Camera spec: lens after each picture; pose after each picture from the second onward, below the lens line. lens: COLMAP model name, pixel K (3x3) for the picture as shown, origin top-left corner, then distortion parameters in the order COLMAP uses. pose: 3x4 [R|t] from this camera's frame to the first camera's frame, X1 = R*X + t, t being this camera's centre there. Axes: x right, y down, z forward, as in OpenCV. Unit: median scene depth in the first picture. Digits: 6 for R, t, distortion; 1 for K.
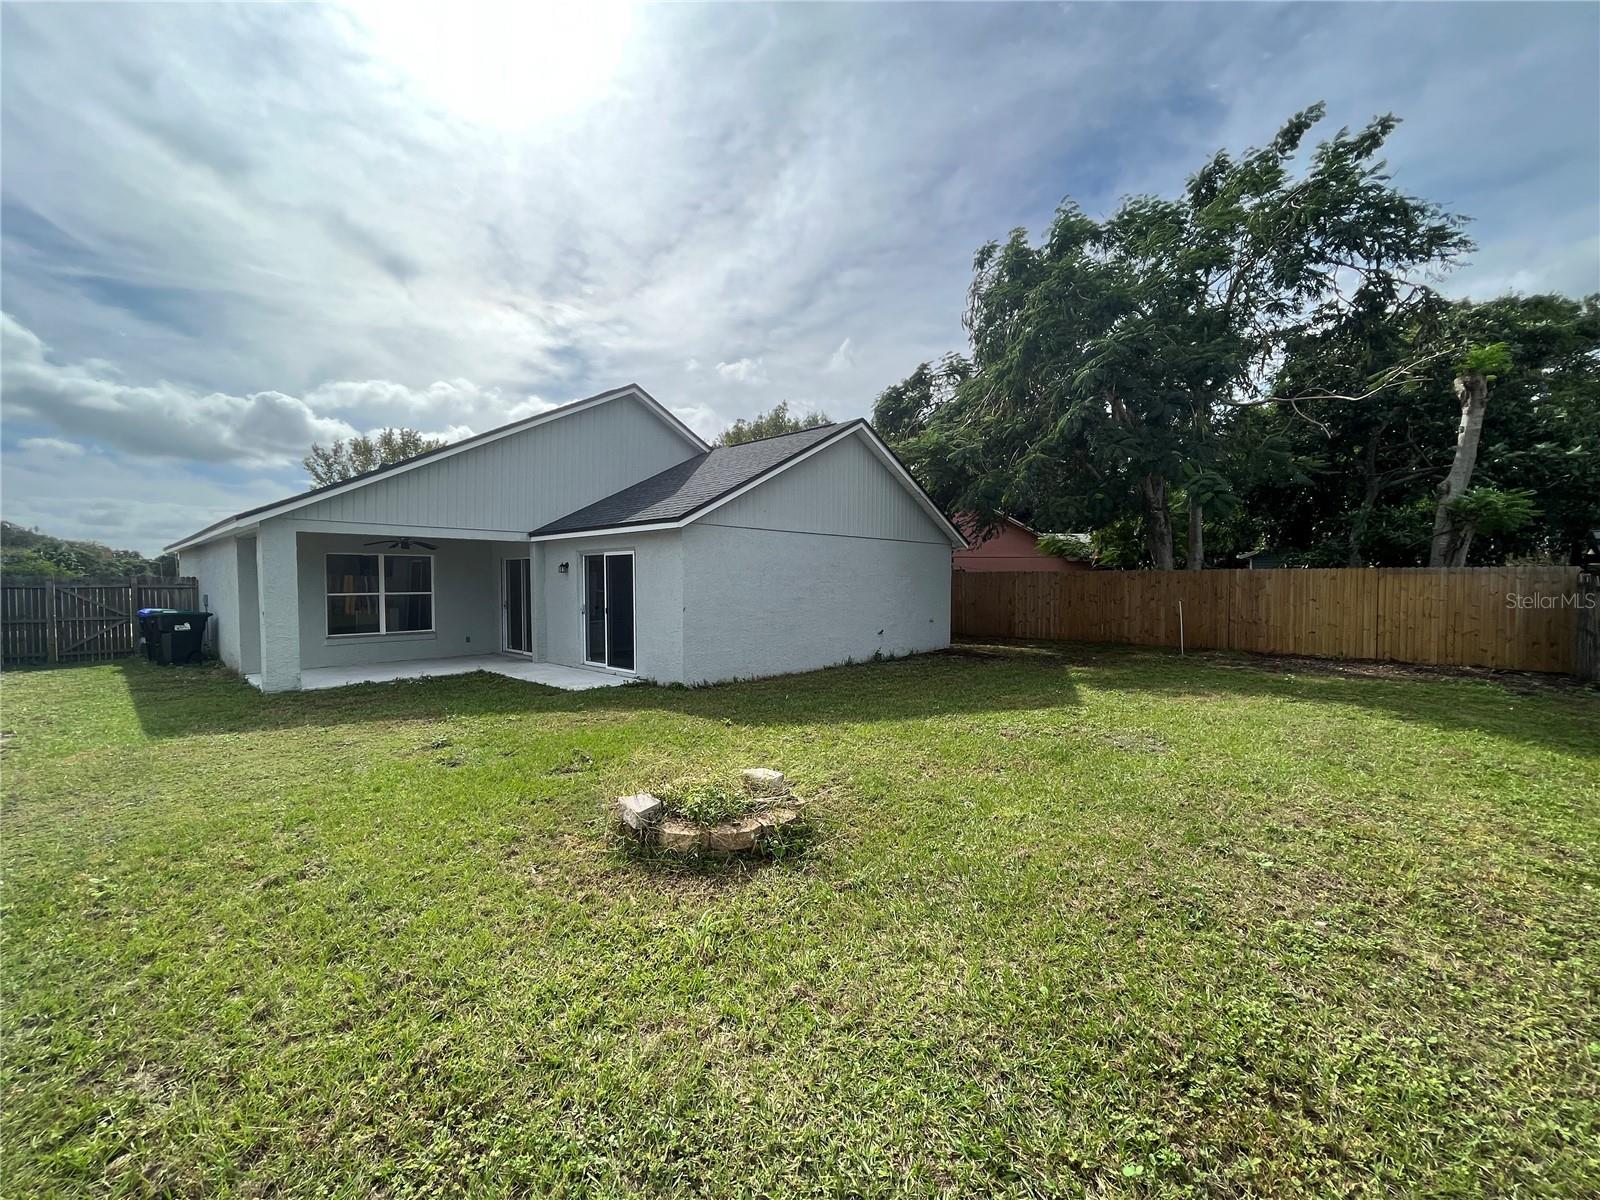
lens RADIAL K [[654.1, 0, 800.0], [0, 654.1, 600.0], [0, 0, 1]] dist [-0.001364, -0.000062]
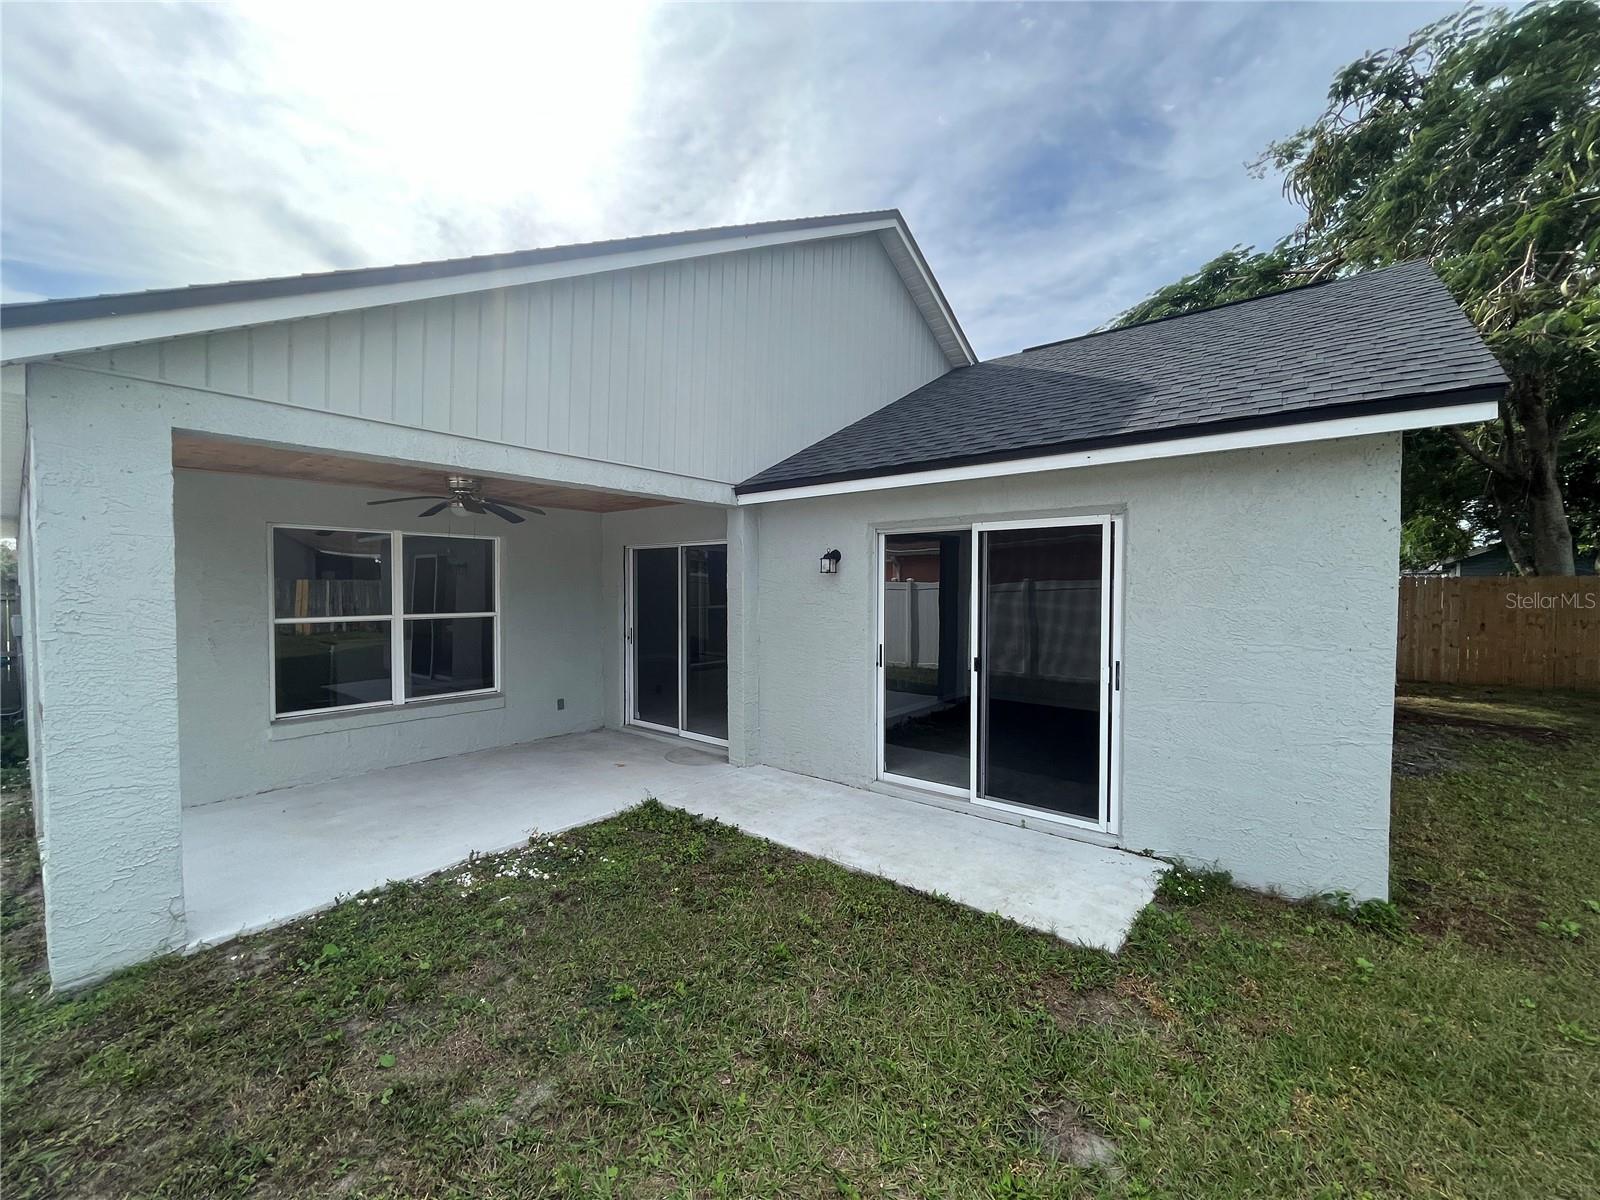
lens RADIAL K [[651.1, 0, 795.6], [0, 651.1, 603.1], [0, 0, 1]] dist [0.001503, 0.000210]
pose [[0.998392, 0.002572, 0.056622, -0.402819], [-0.002328, 0.999988, -0.004374, -0.018645], [-0.056632, 0.004235, 0.998386, 0.549694]]
